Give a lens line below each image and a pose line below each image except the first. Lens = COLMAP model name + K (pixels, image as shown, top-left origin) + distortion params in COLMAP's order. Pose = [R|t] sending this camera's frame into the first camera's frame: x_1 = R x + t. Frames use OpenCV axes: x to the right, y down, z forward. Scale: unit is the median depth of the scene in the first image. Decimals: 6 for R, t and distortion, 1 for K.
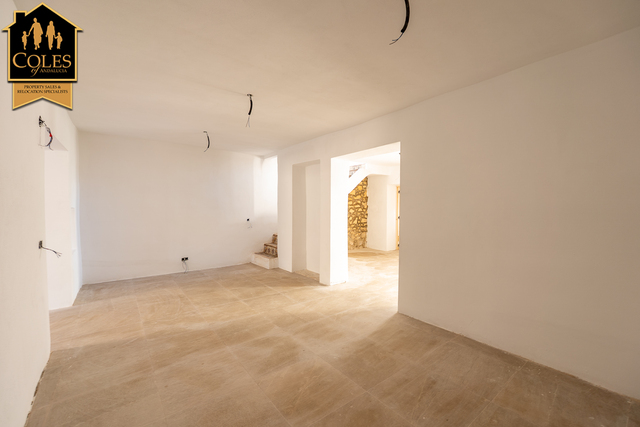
lens RADIAL K [[270.5, 0, 320.7], [0, 270.5, 213.7], [0, 0, 1]] dist [-0.003210, -0.000342]
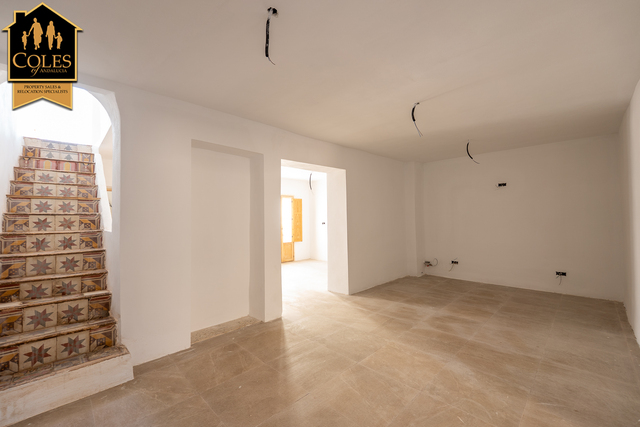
lens RADIAL K [[270.5, 0, 320.5], [0, 270.5, 215.1], [0, 0, 1]] dist [-0.003210, -0.000342]
pose [[-0.137031, 0.009933, 0.990517, -1.211498], [0.034614, 0.999387, -0.005233, -0.039748], [-0.989962, 0.033569, -0.137291, 1.533320]]
